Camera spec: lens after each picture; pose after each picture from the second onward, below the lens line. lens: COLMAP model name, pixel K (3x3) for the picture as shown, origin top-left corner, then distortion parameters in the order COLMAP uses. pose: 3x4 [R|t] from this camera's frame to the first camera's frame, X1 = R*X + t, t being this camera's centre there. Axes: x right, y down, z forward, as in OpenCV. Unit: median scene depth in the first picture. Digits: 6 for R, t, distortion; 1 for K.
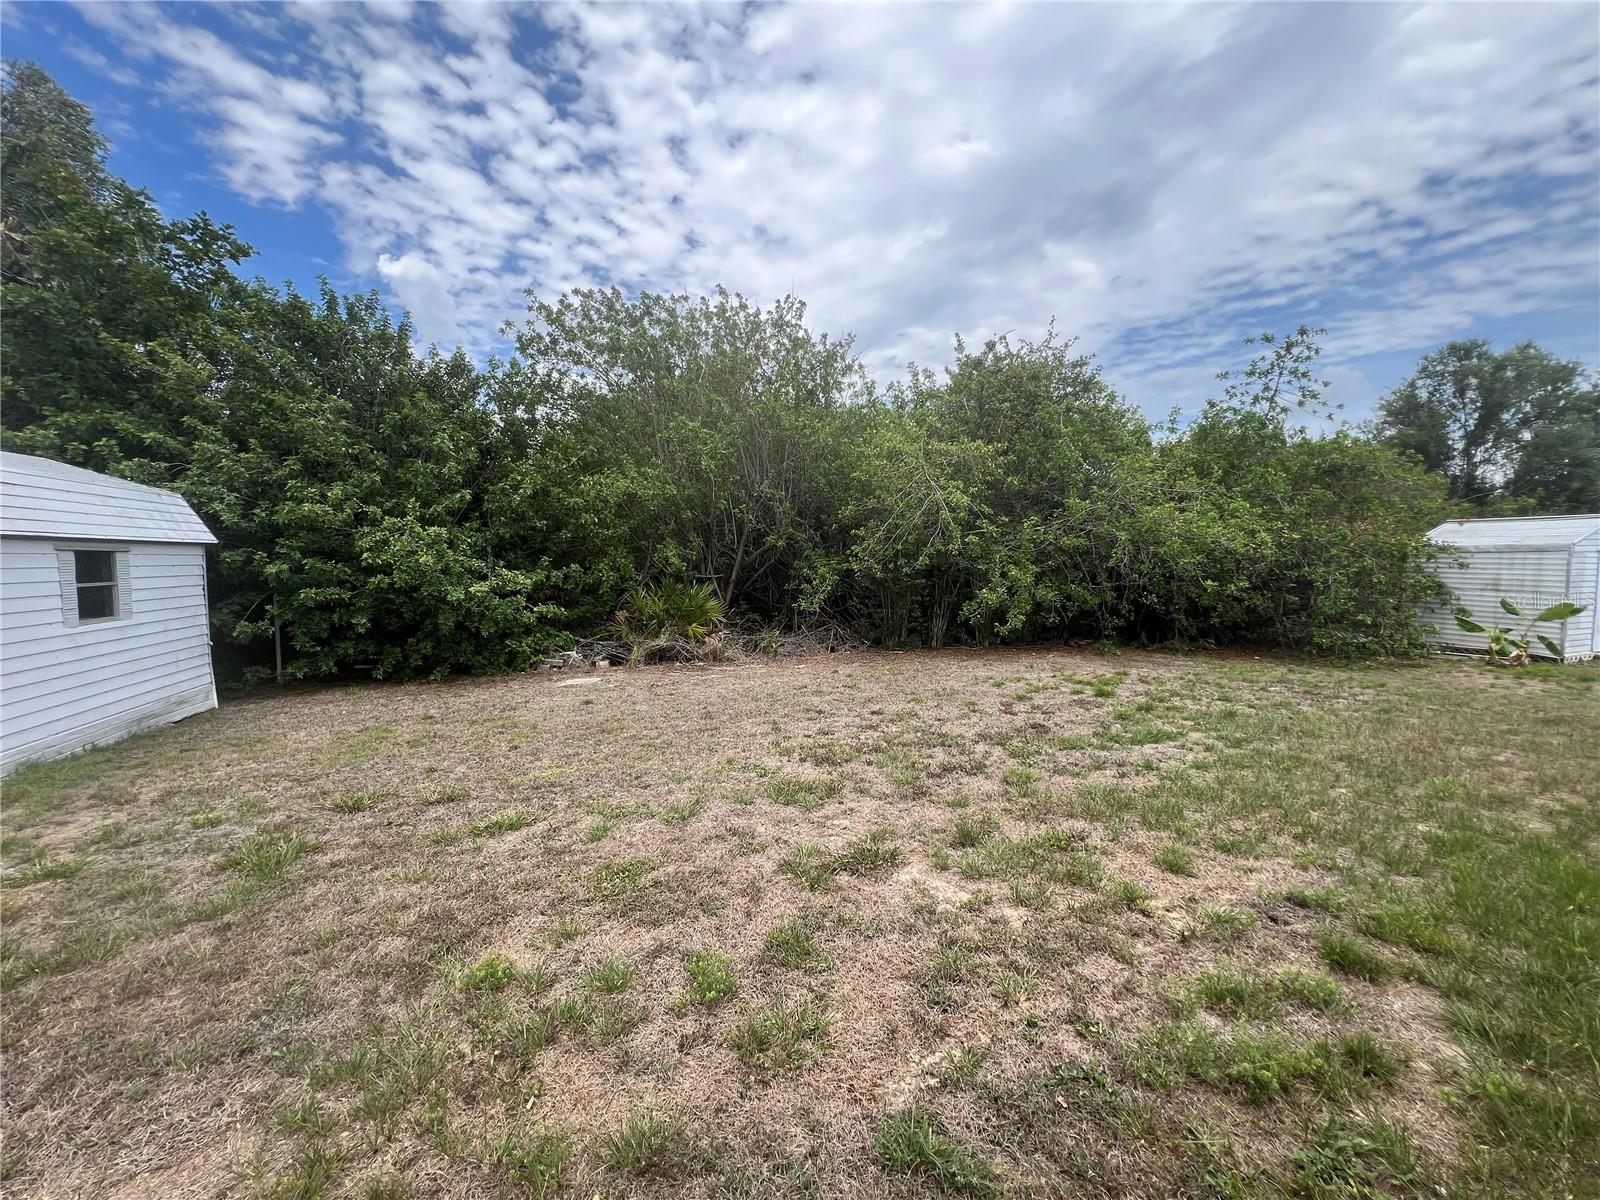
lens RADIAL K [[643.2, 0, 799.0], [0, 643.2, 605.7], [0, 0, 1]] dist [-0.001888, 0.000178]
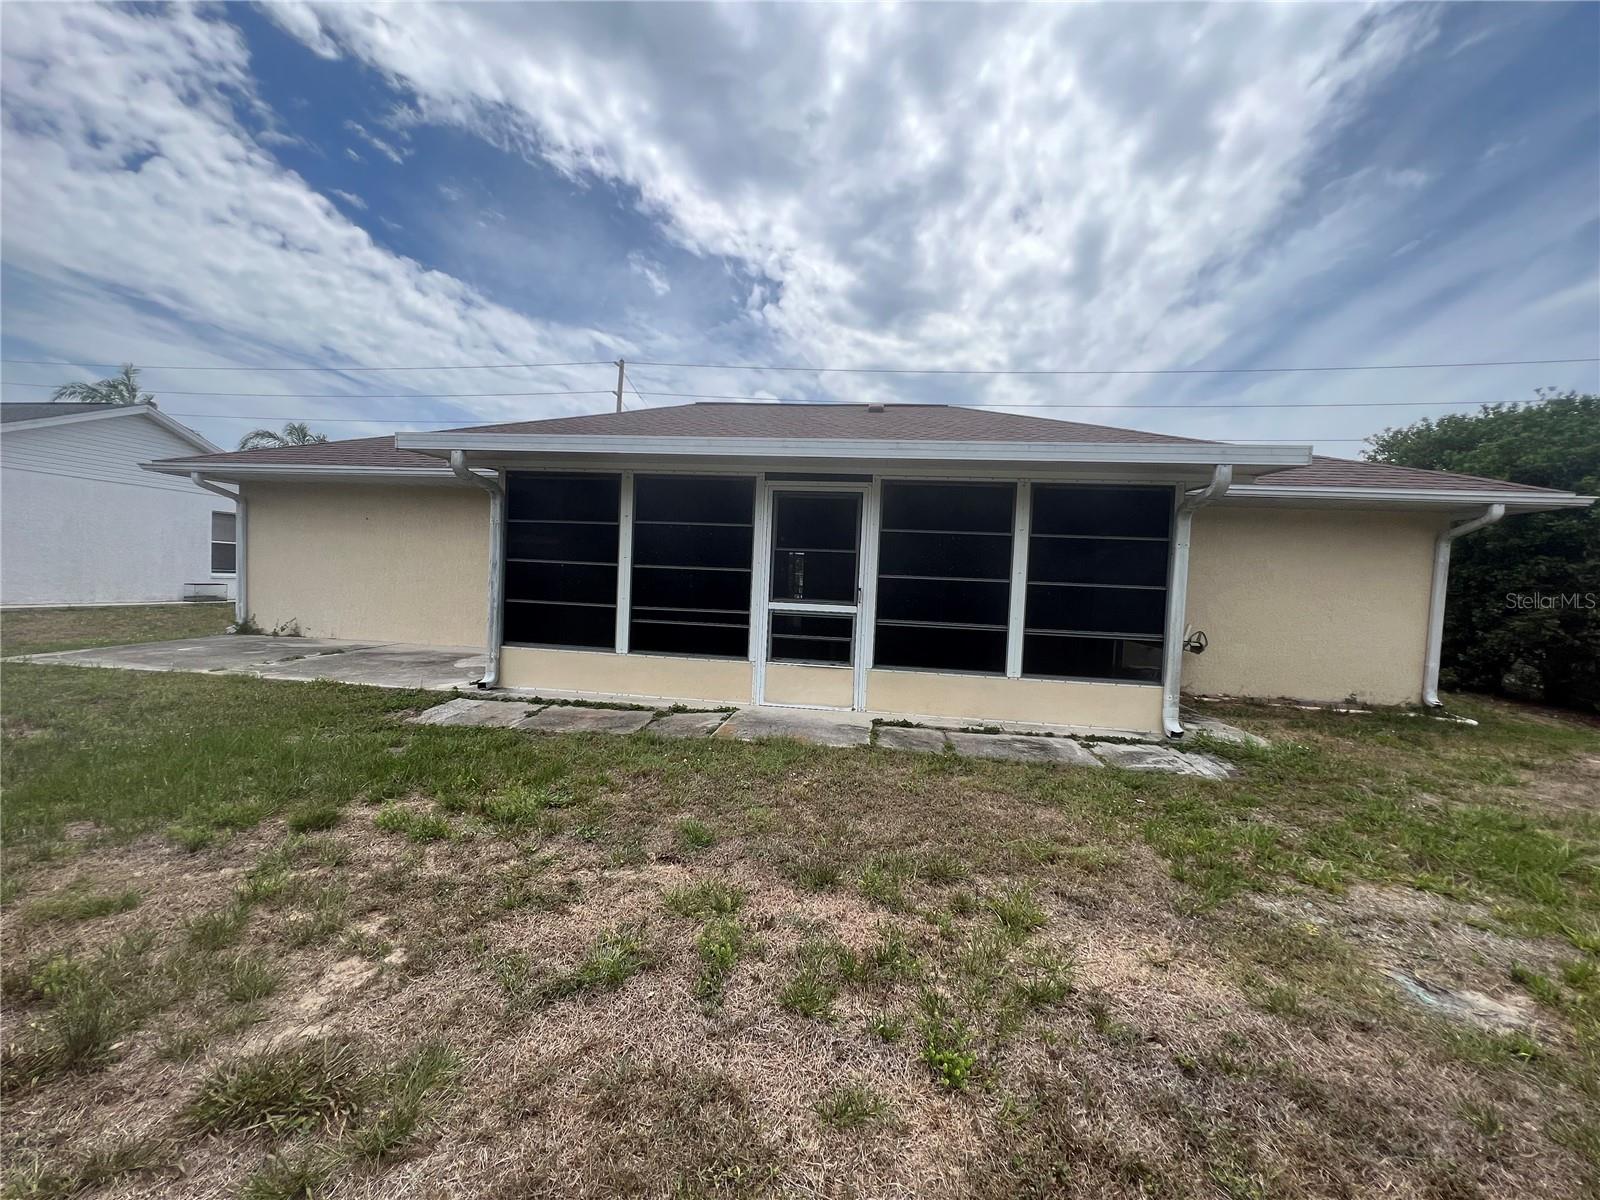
lens RADIAL K [[643.2, 0, 799.0], [0, 643.2, 605.7], [0, 0, 1]] dist [-0.001888, 0.000178]
pose [[-0.884257, -0.053741, 0.463899, -0.255140], [-0.004569, 0.994305, 0.106478, -0.020101], [-0.466979, 0.092035, -0.879466, 0.663254]]
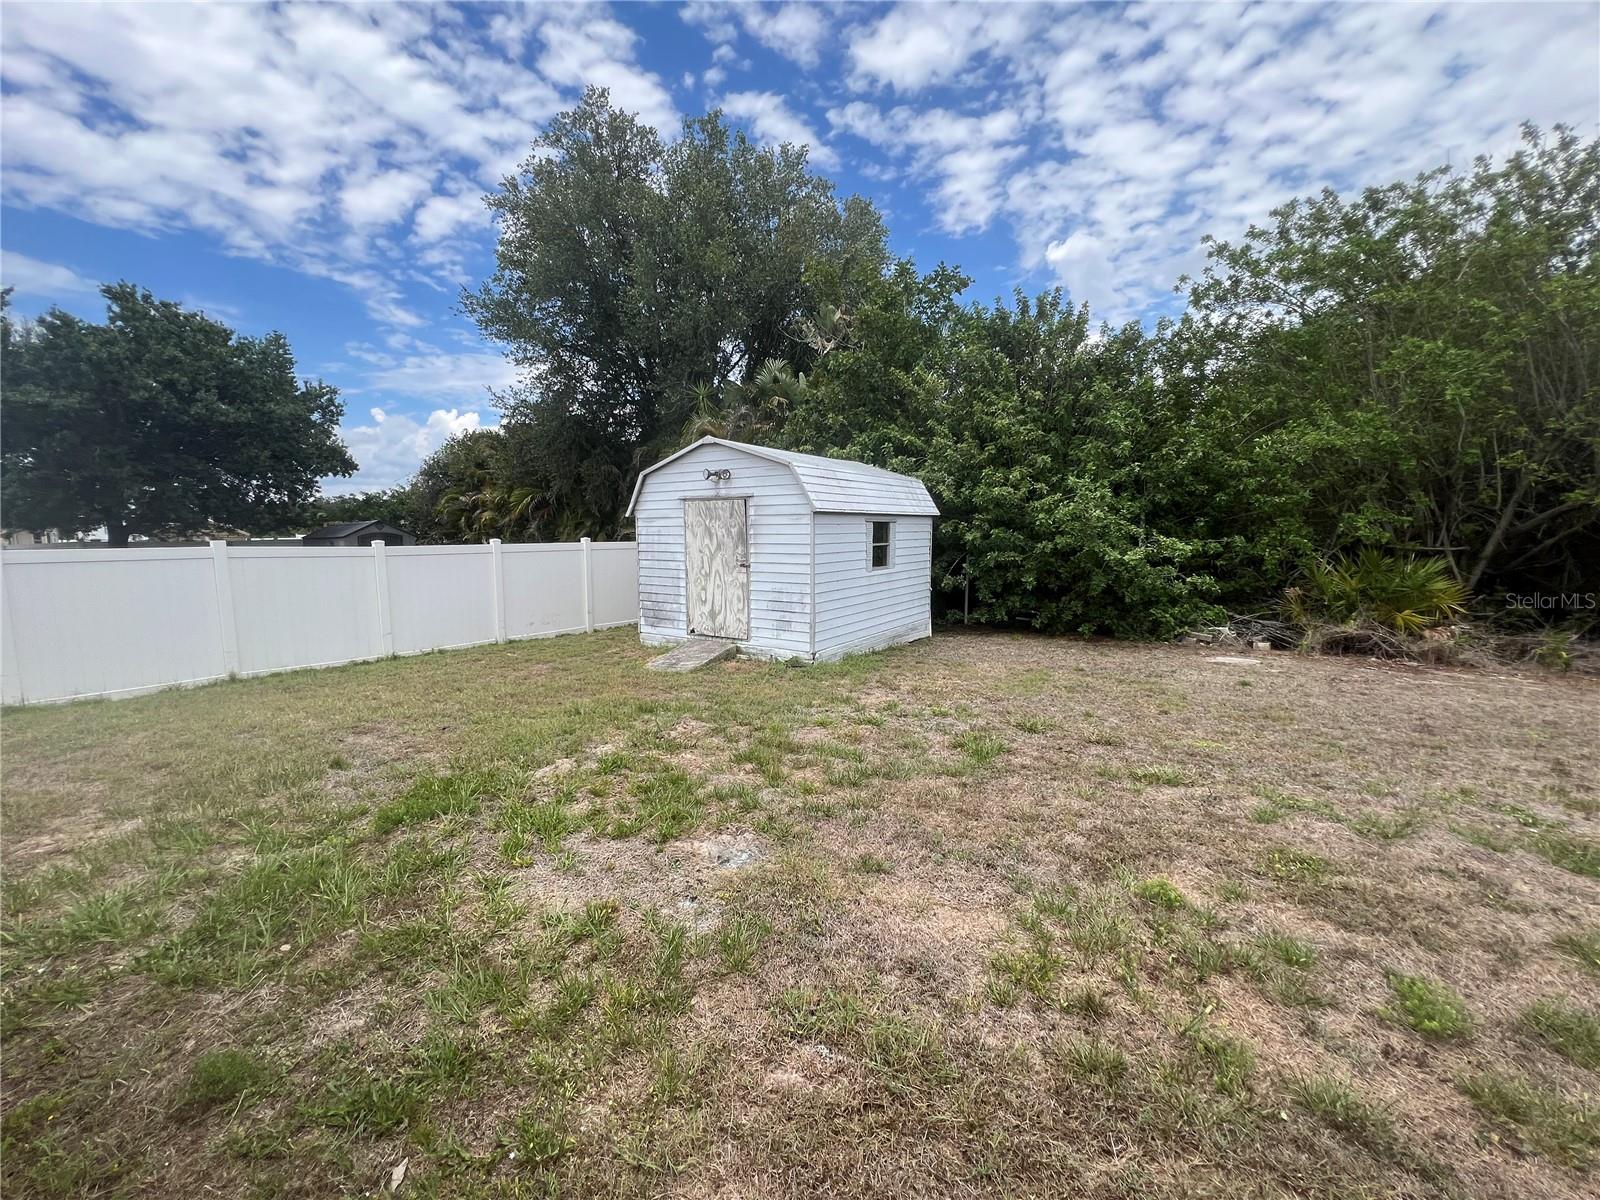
lens RADIAL K [[643.2, 0, 799.0], [0, 643.2, 605.7], [0, 0, 1]] dist [-0.001888, 0.000178]
pose [[0.610740, 0.093503, -0.786291, -0.010476], [-0.053513, 0.995607, 0.076828, 0.004899], [0.790021, -0.004845, 0.613061, -0.078594]]
